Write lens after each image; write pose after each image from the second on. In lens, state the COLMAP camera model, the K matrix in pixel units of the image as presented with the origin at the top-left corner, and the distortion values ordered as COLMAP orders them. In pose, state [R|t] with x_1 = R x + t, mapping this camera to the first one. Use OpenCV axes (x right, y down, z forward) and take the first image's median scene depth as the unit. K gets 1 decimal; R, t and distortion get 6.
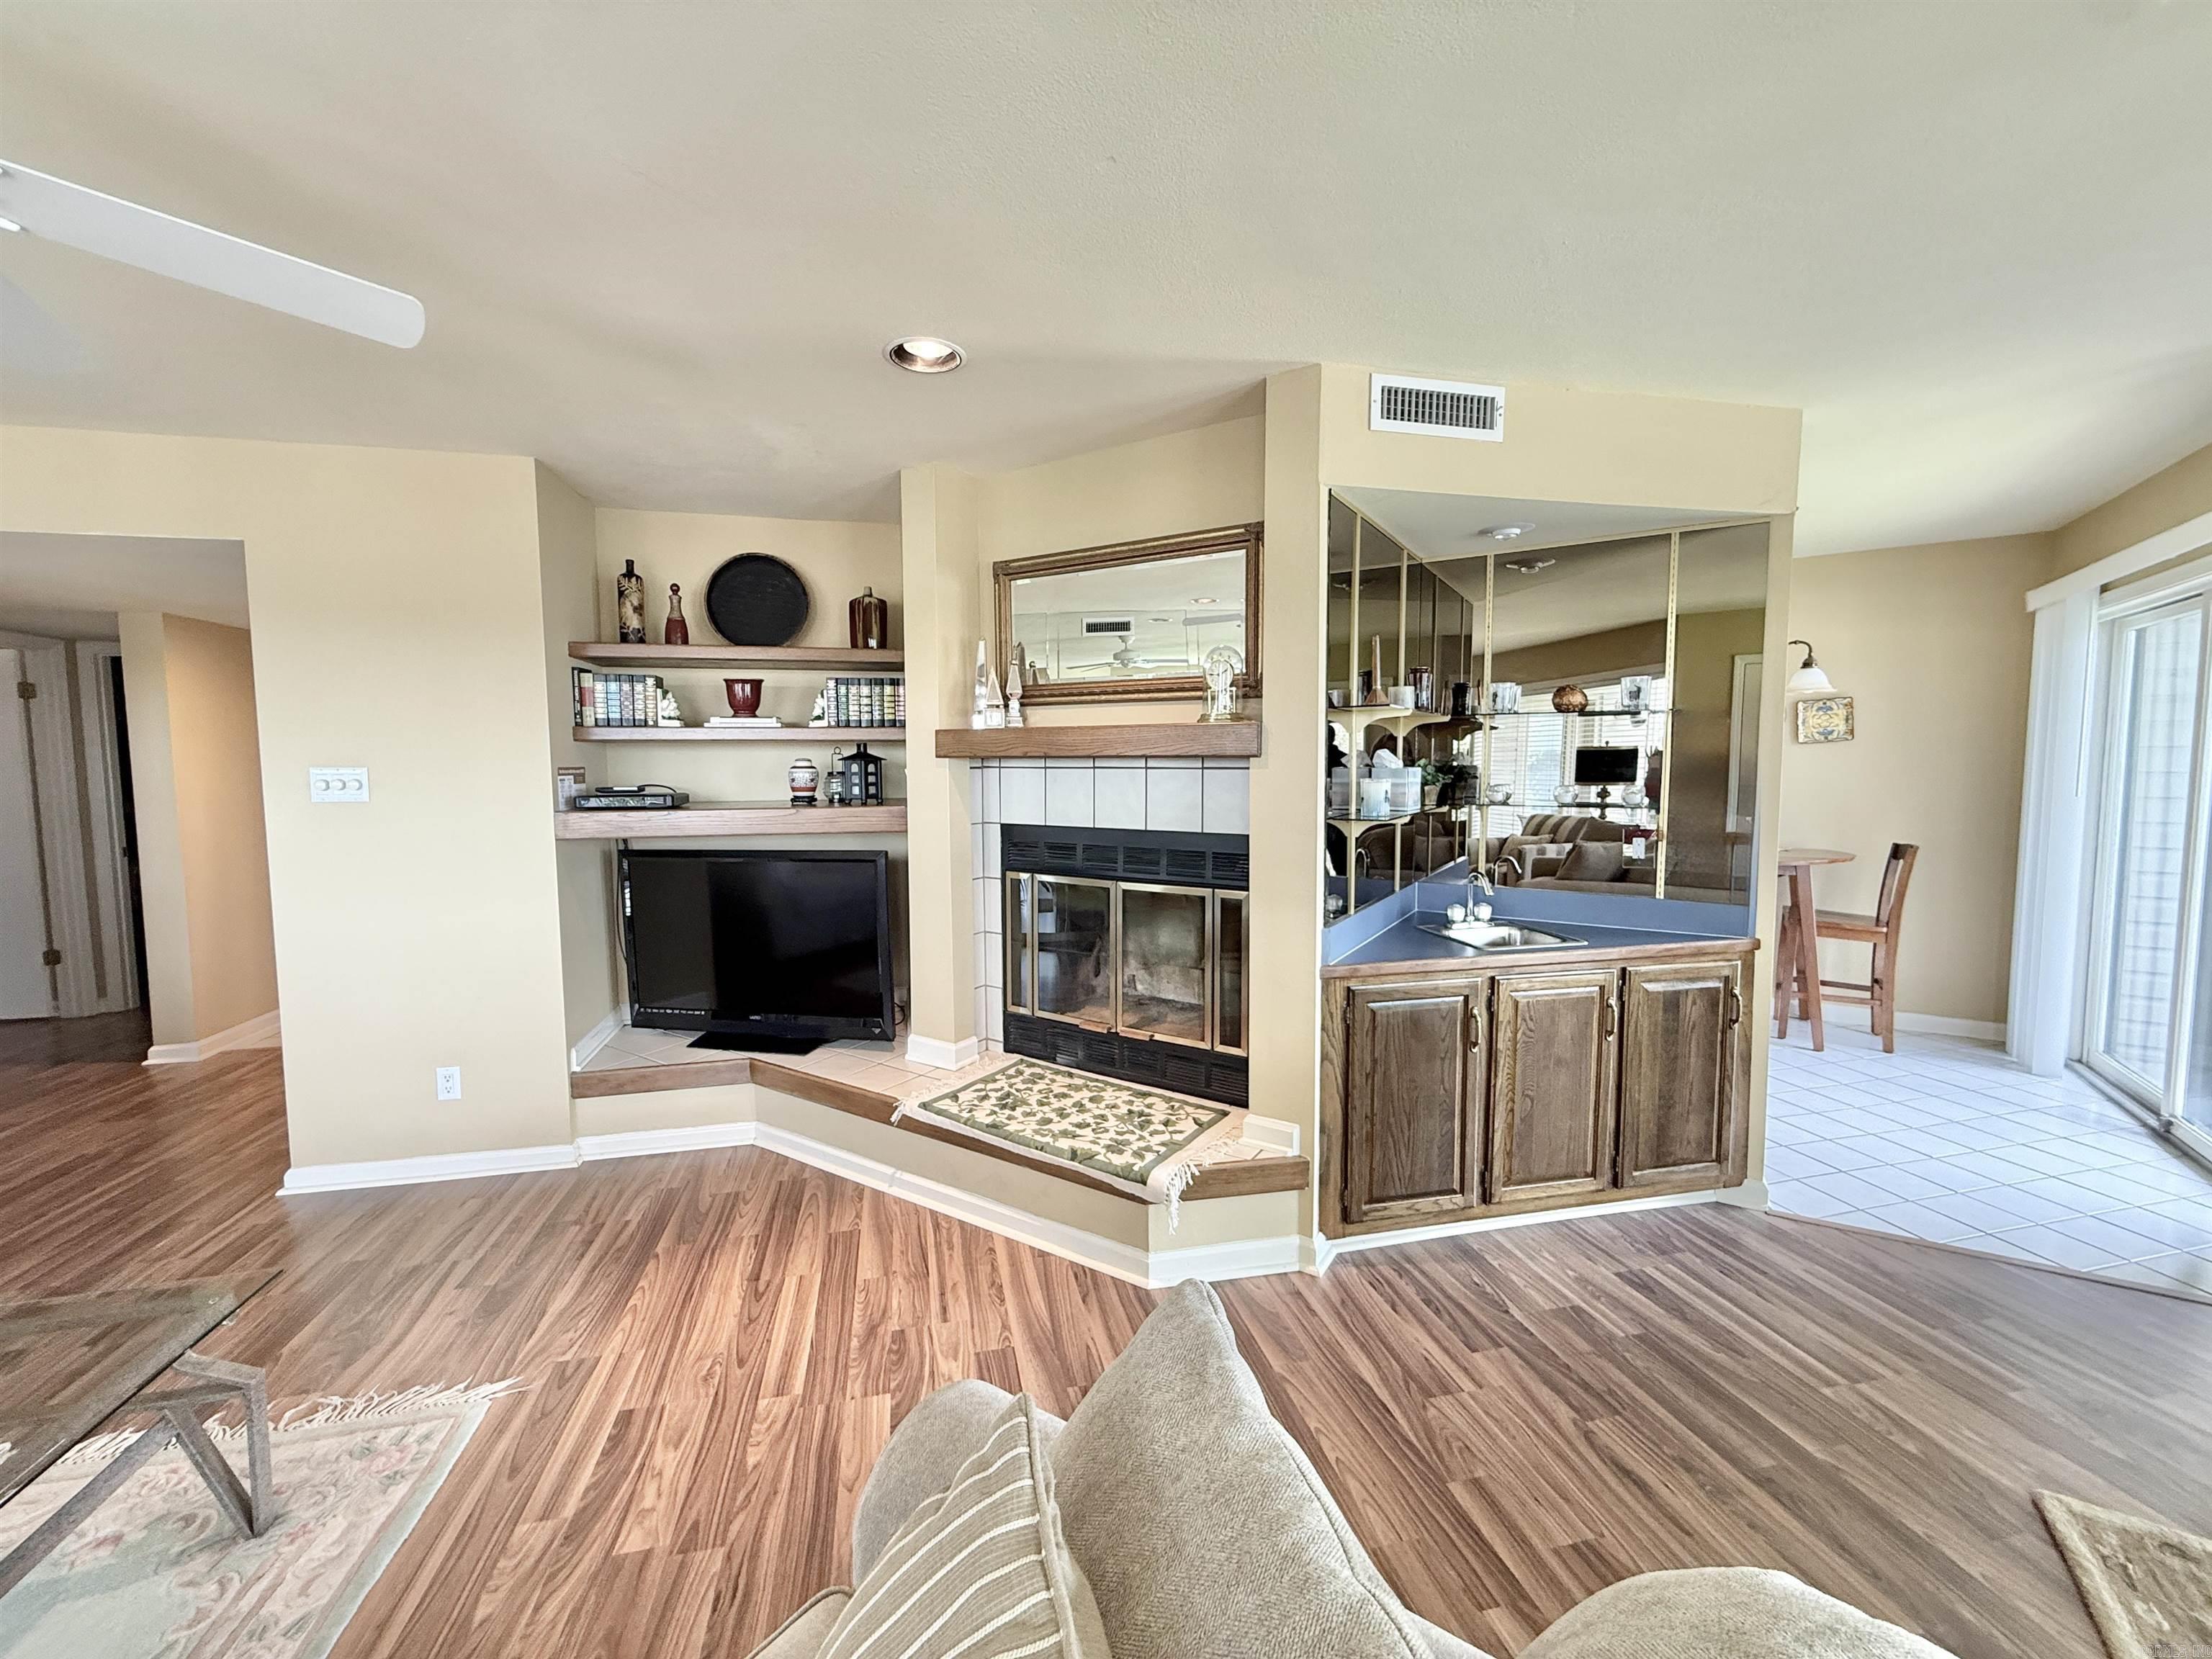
lens RADIAL K [[871.9, 0, 1106.0], [0, 871.9, 829.5], [0, 0, 1]] dist [-0.000087, 0.000051]
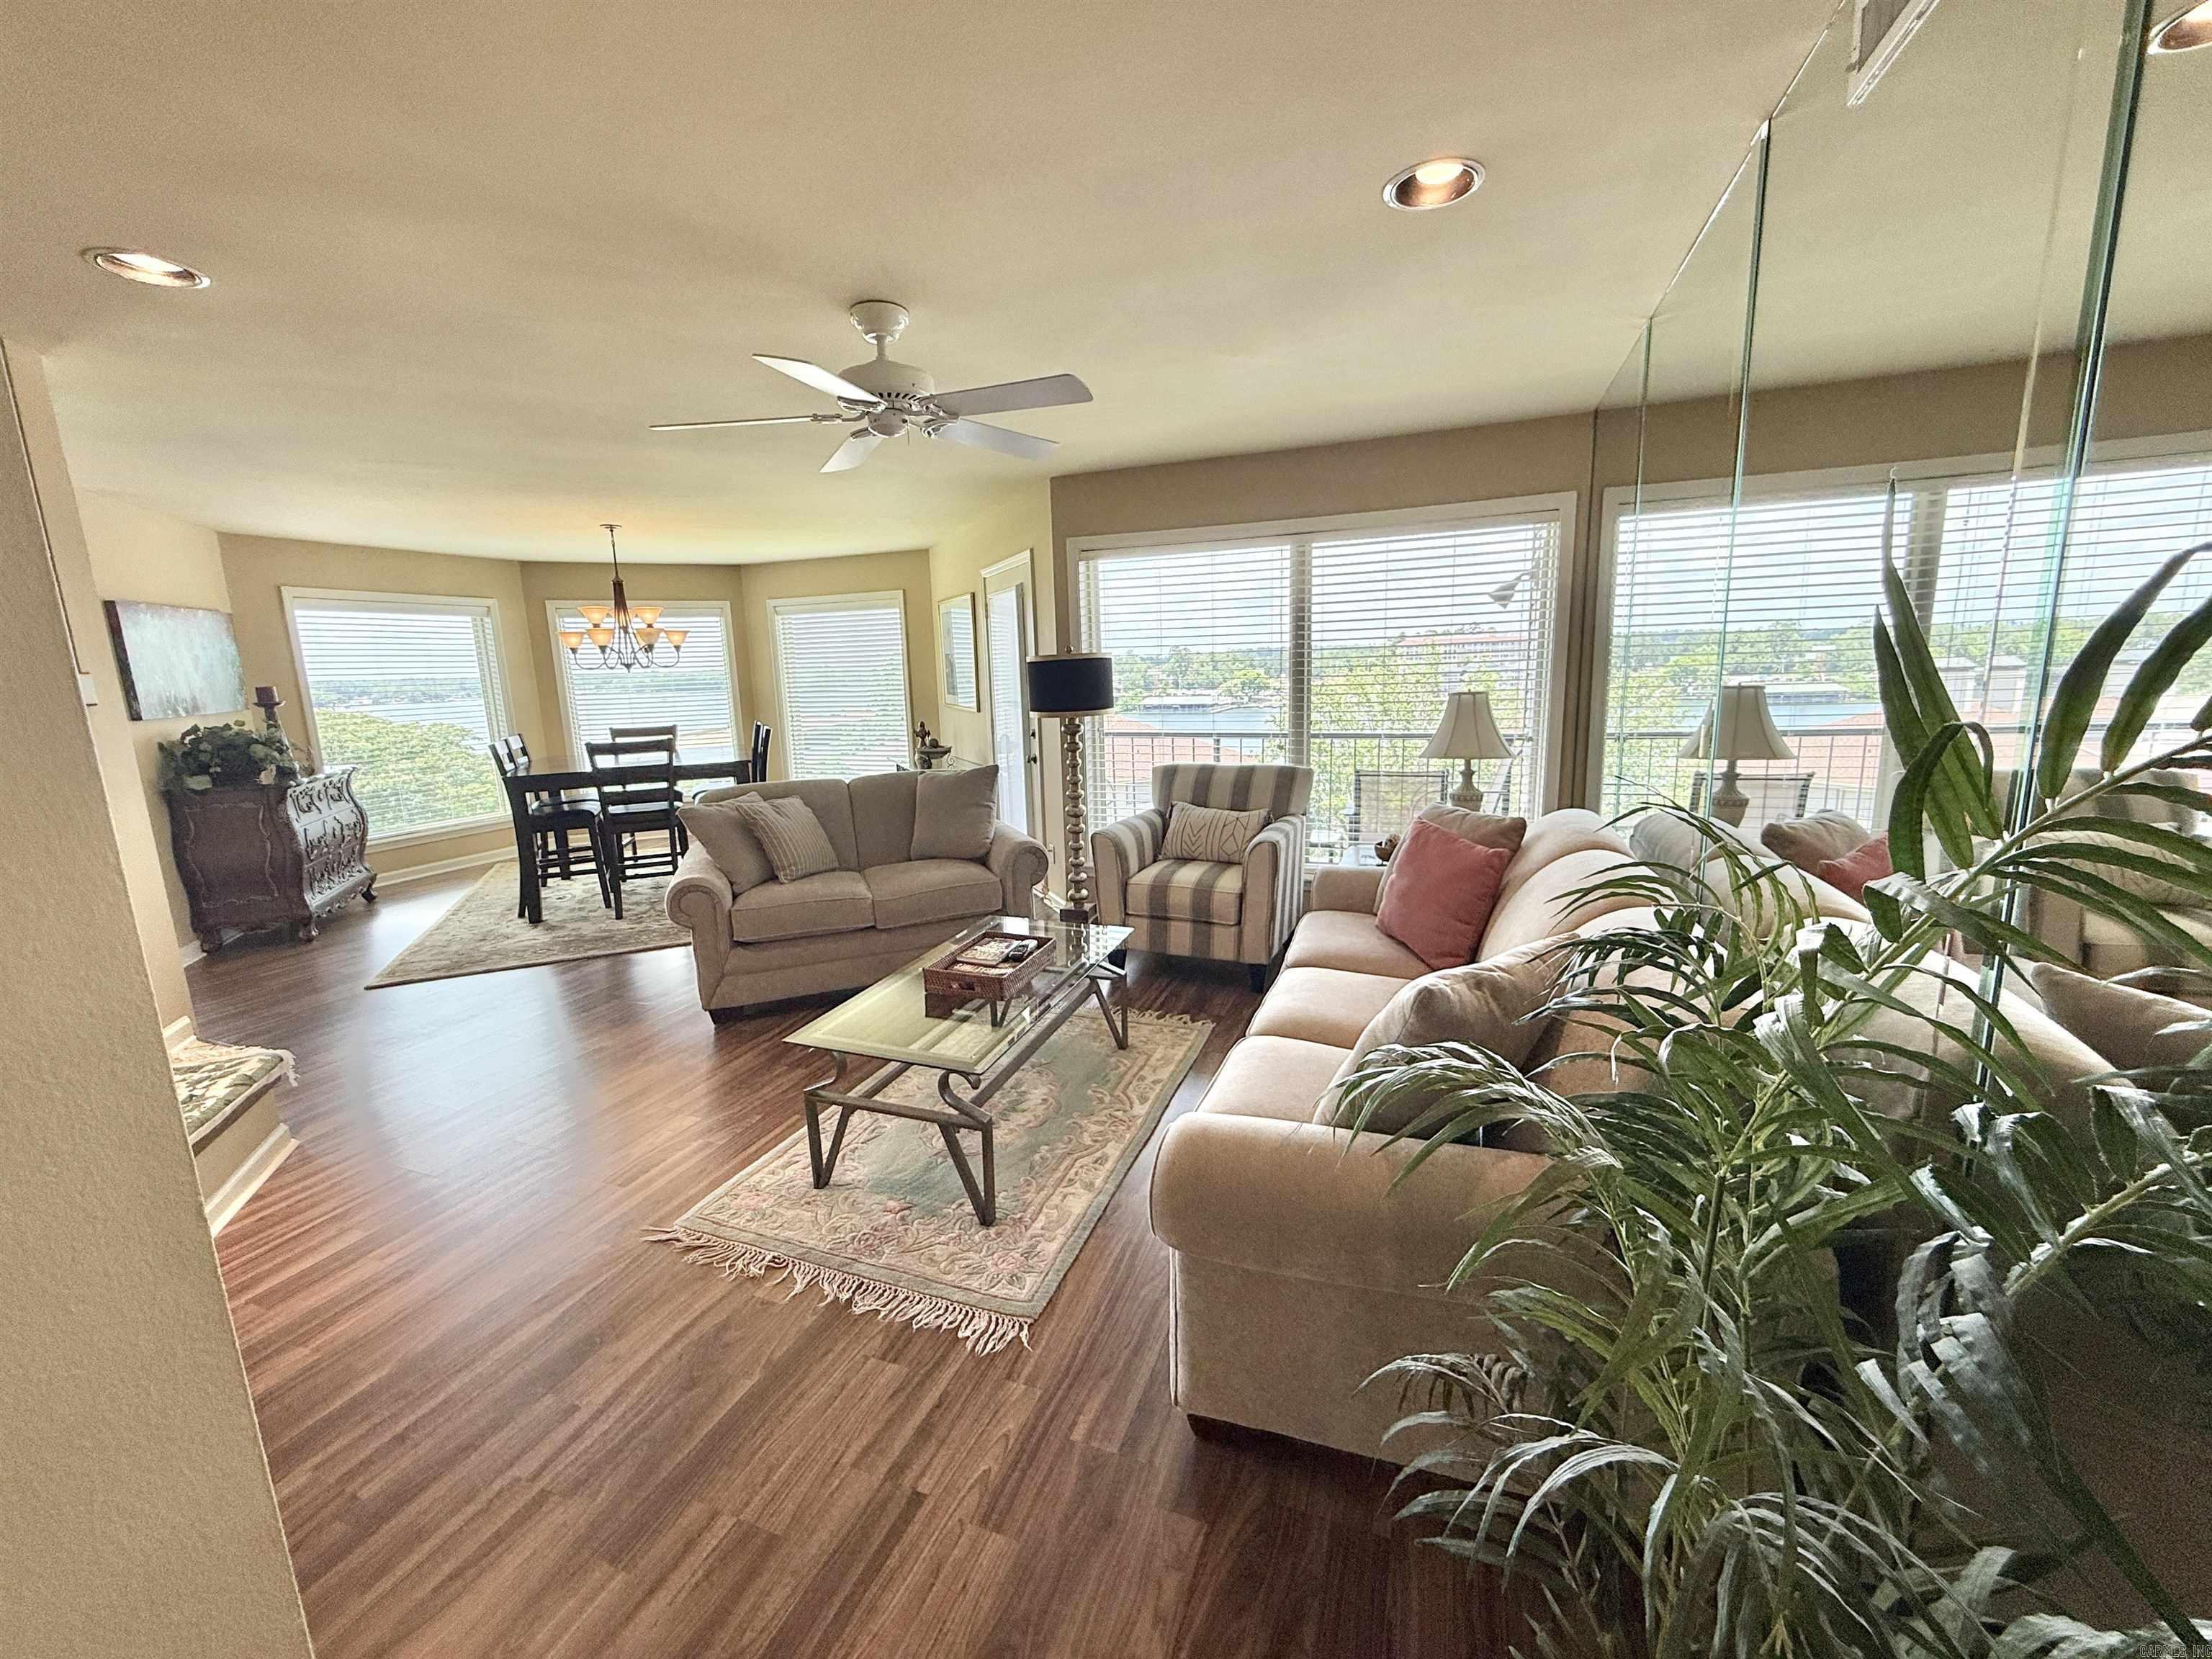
lens RADIAL K [[887.0, 0, 1106.0], [0, 887.0, 829.5], [0, 0, 1]] dist [0.002015, 0.000279]
pose [[-0.831280, -0.067842, 0.551698, -1.309604], [0.078220, 0.968370, 0.236940, -0.085422], [-0.550322, 0.240117, -0.799681, 1.079918]]
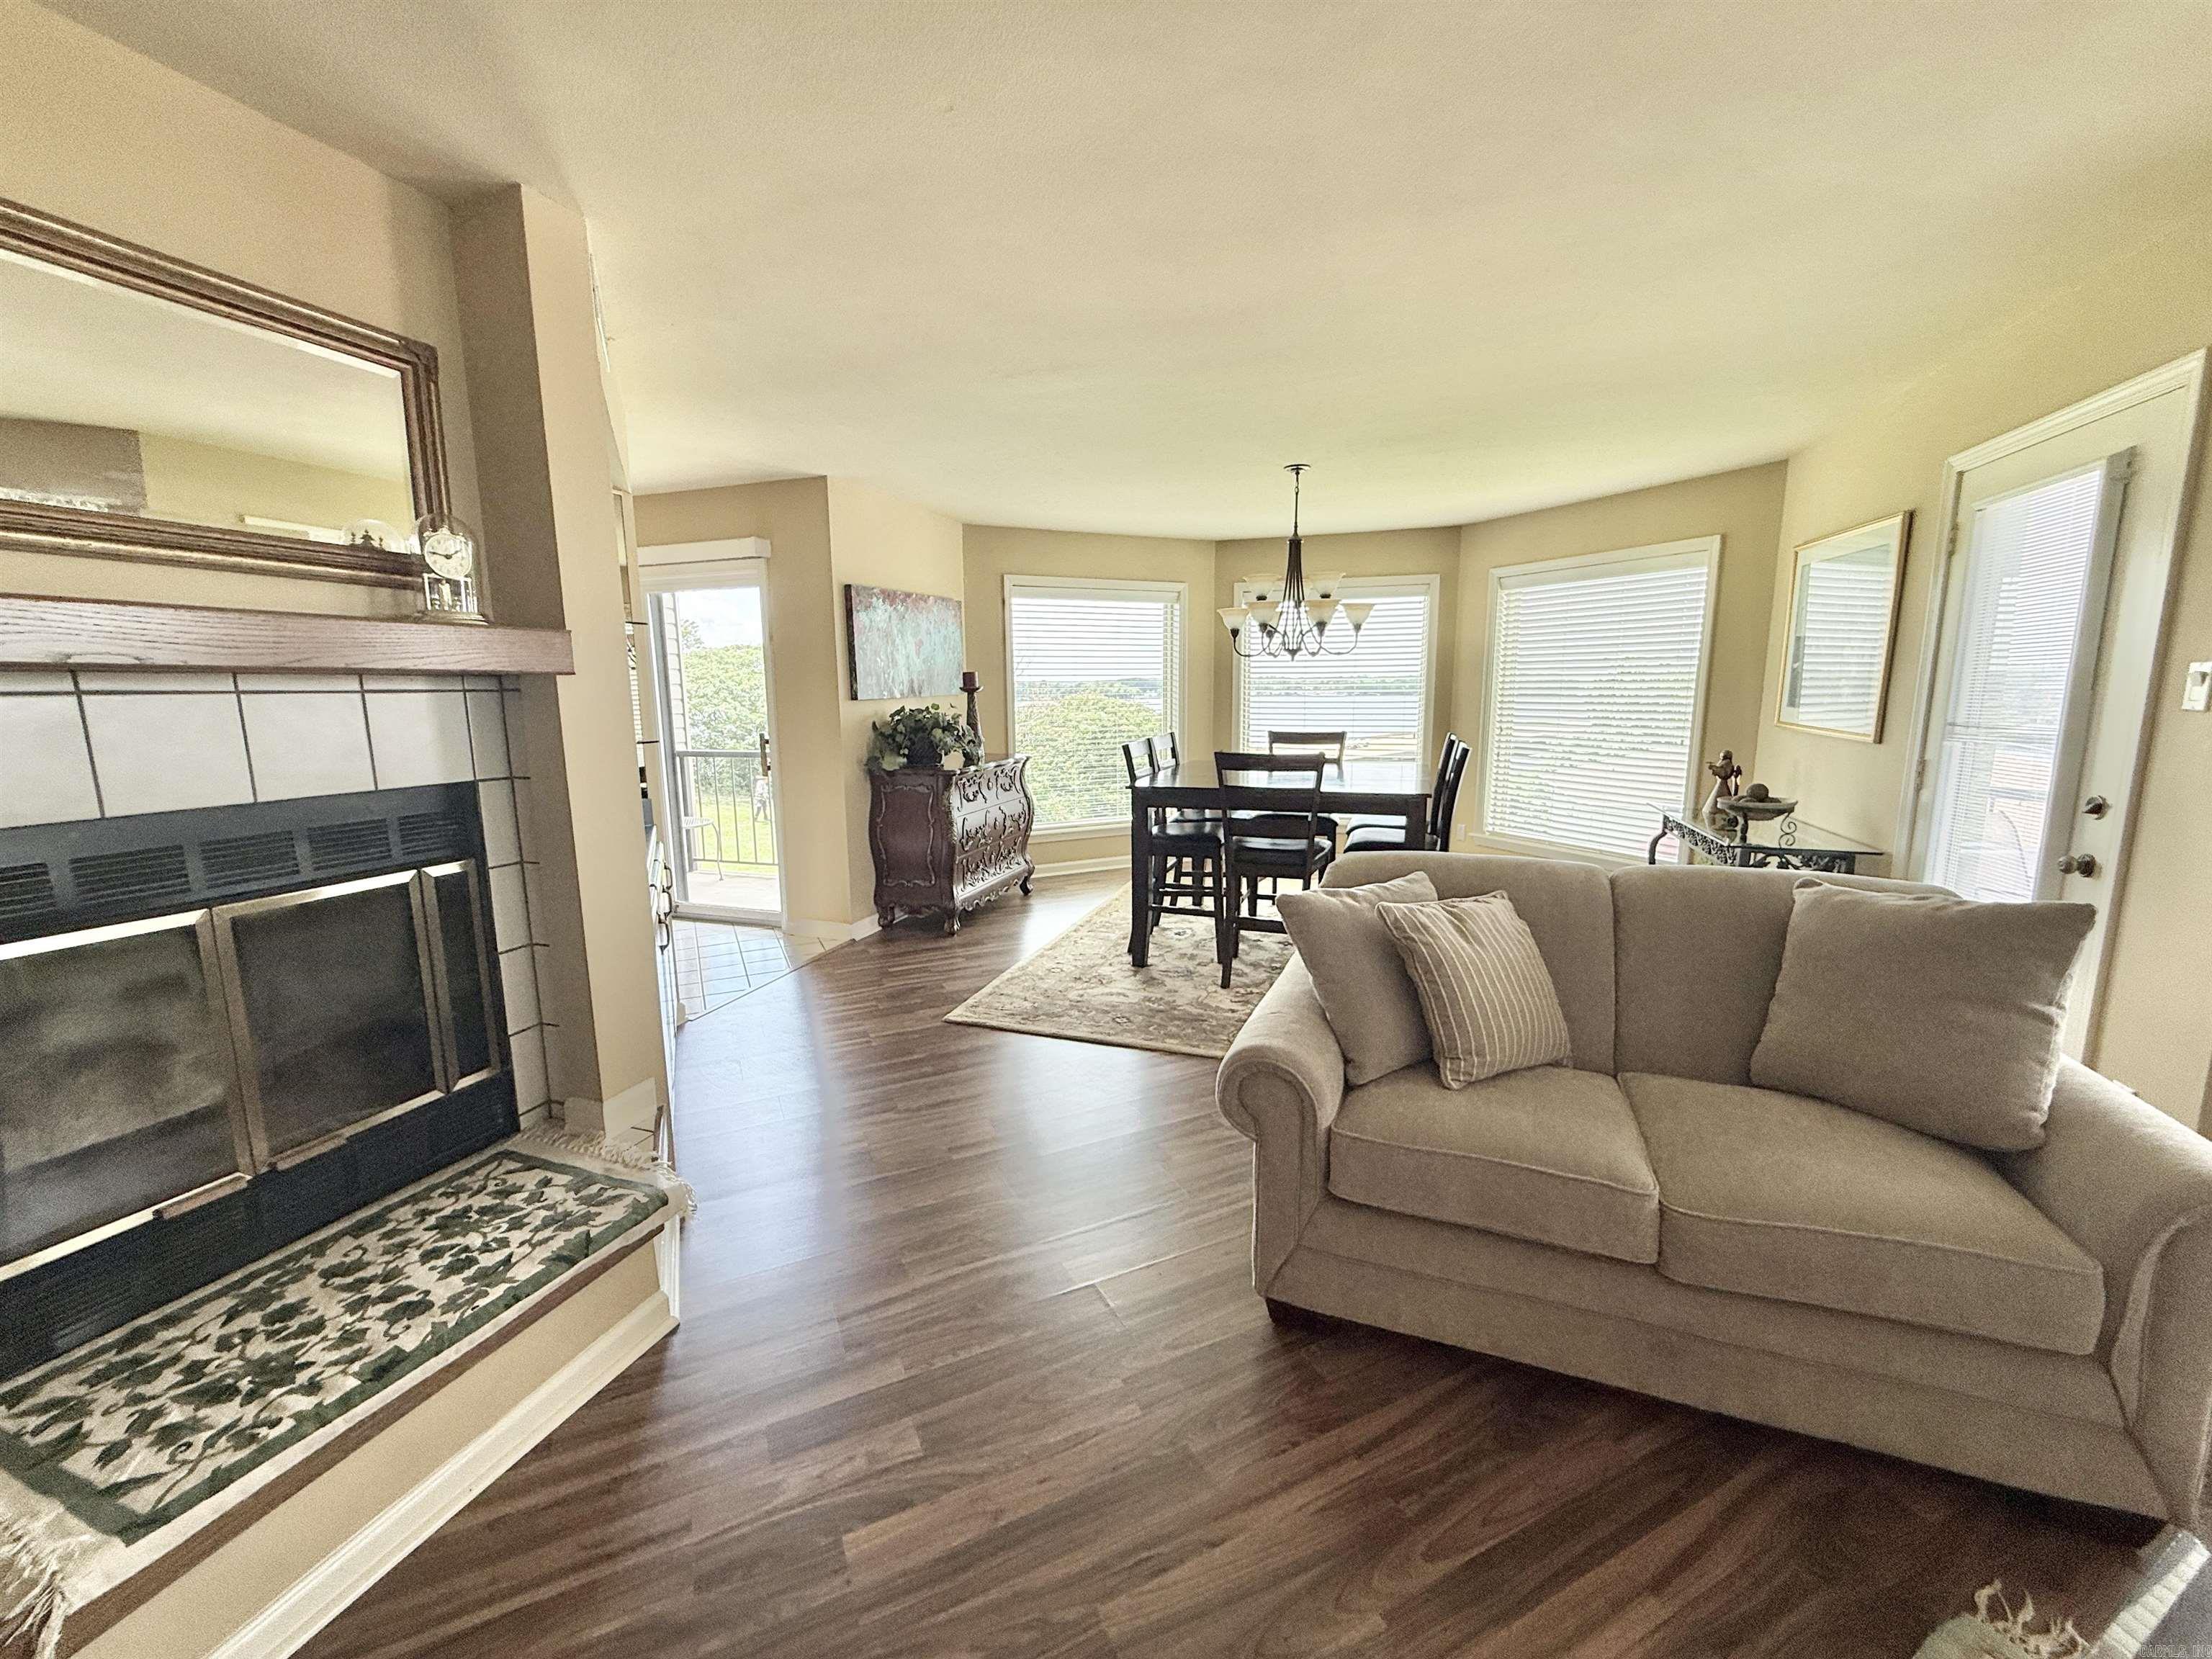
lens RADIAL K [[883.6, 0, 1086.5], [0, 883.6, 831.2], [0, 0, 1]] dist [-0.000737, 0.000144]
pose [[-0.214711, -0.149631, 0.965147, -0.660915], [0.083271, 0.981792, 0.170737, -0.035754], [-0.973121, 0.117028, -0.198342, 0.625934]]
